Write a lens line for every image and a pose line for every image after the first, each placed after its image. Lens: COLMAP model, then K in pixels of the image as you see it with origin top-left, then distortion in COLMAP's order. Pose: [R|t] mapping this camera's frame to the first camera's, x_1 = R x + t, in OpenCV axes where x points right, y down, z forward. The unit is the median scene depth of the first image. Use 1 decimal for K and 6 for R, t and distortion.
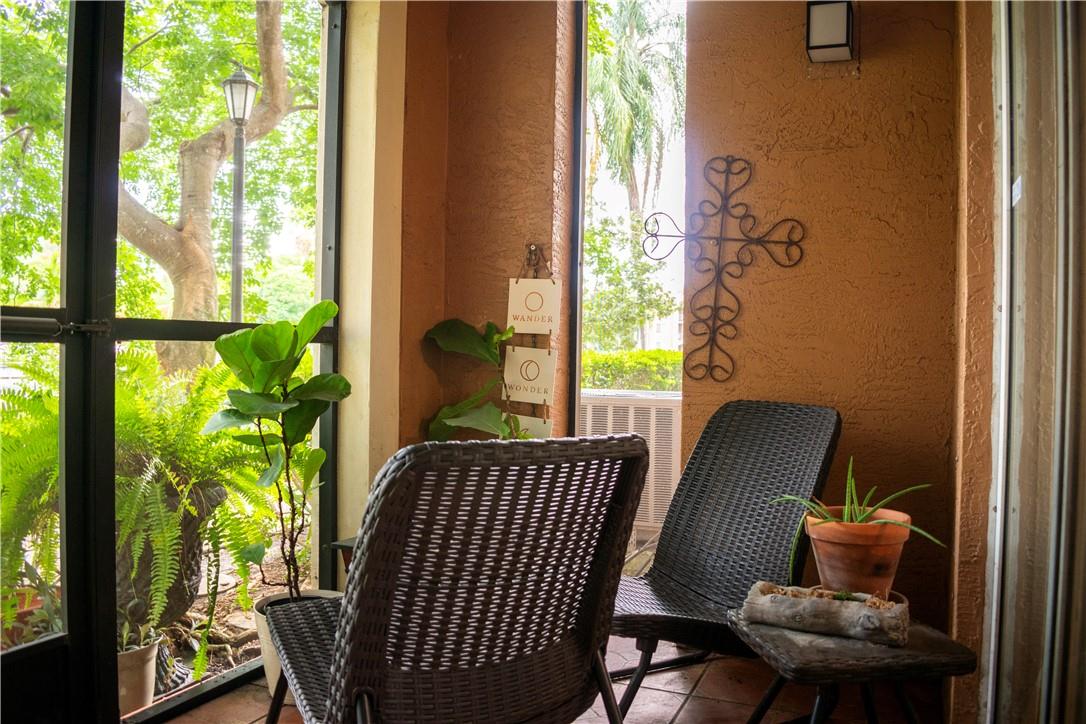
lens RADIAL K [[872.5, 0, 553.5], [0, 872.5, 358.3], [0, 0, 1]] dist [-0.079934, 0.009220]
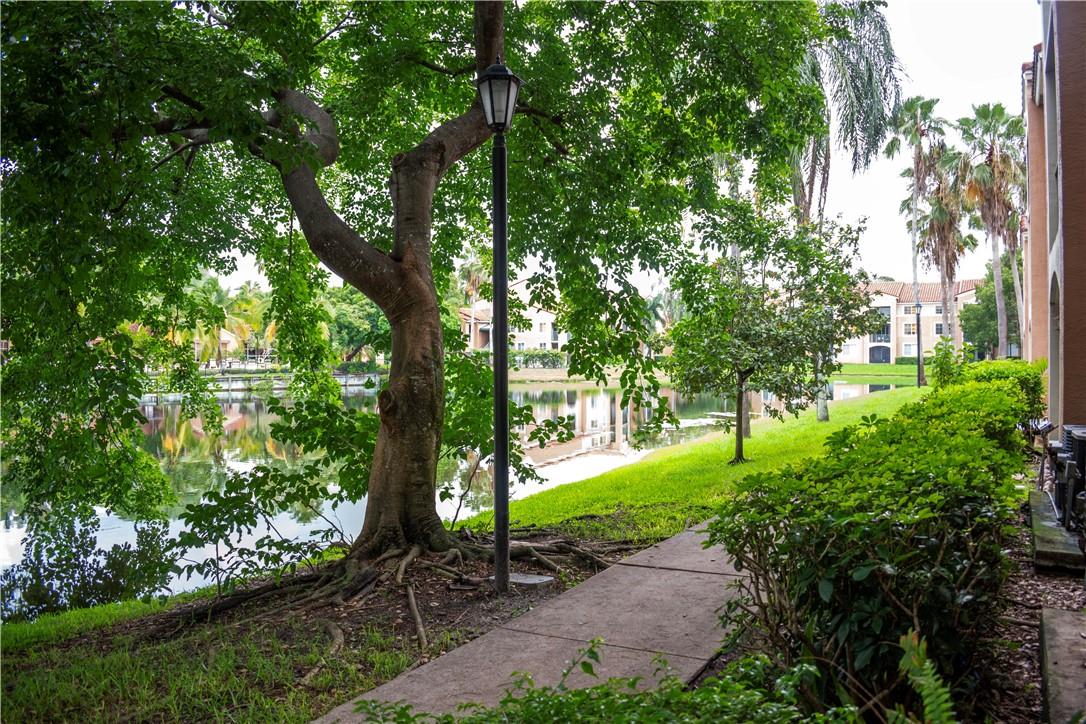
lens RADIAL K [[872.5, 0, 553.5], [0, 872.5, 358.3], [0, 0, 1]] dist [-0.079934, 0.009220]
pose [[0.994492, -0.013735, -0.103907, -0.190567], [0.013434, 0.999903, -0.003598, -0.046957], [0.103947, 0.002182, 0.994580, 0.165974]]
